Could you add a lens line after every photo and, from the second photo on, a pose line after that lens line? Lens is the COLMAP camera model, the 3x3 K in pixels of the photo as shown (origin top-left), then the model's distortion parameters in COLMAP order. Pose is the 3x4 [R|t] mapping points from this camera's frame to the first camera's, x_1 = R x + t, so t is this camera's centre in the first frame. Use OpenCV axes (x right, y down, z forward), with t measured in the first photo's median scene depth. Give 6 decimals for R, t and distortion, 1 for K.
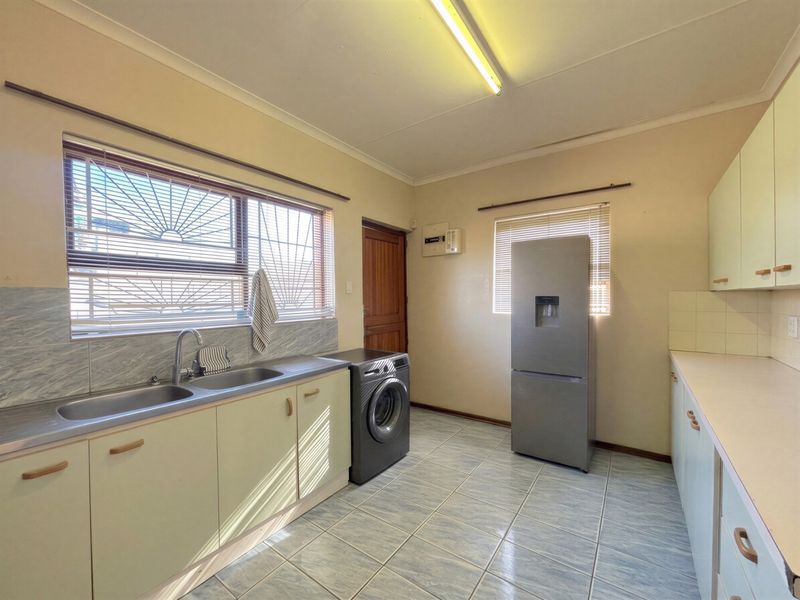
lens RADIAL K [[331.4, 0, 400.0], [0, 331.4, 300.0], [0, 0, 1]] dist [0.027268, 0.000044]
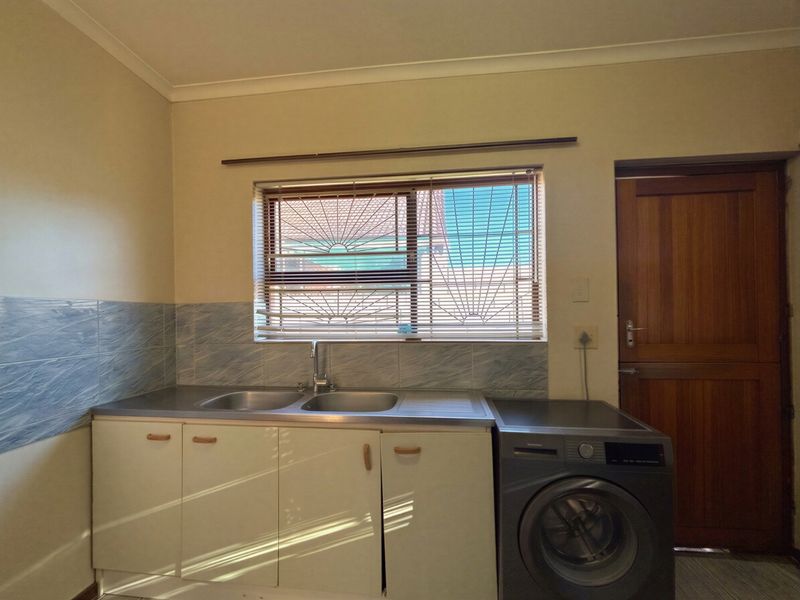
lens RADIAL K [[370.2, 0, 400.5], [0, 370.2, 304.0], [0, 0, 1]] dist [0.017034, -0.000251]
pose [[0.483122, -0.005866, -0.875533, 0.378344], [-0.002354, 0.999965, -0.007999, -0.012325], [0.875550, 0.005926, 0.483092, 0.577064]]
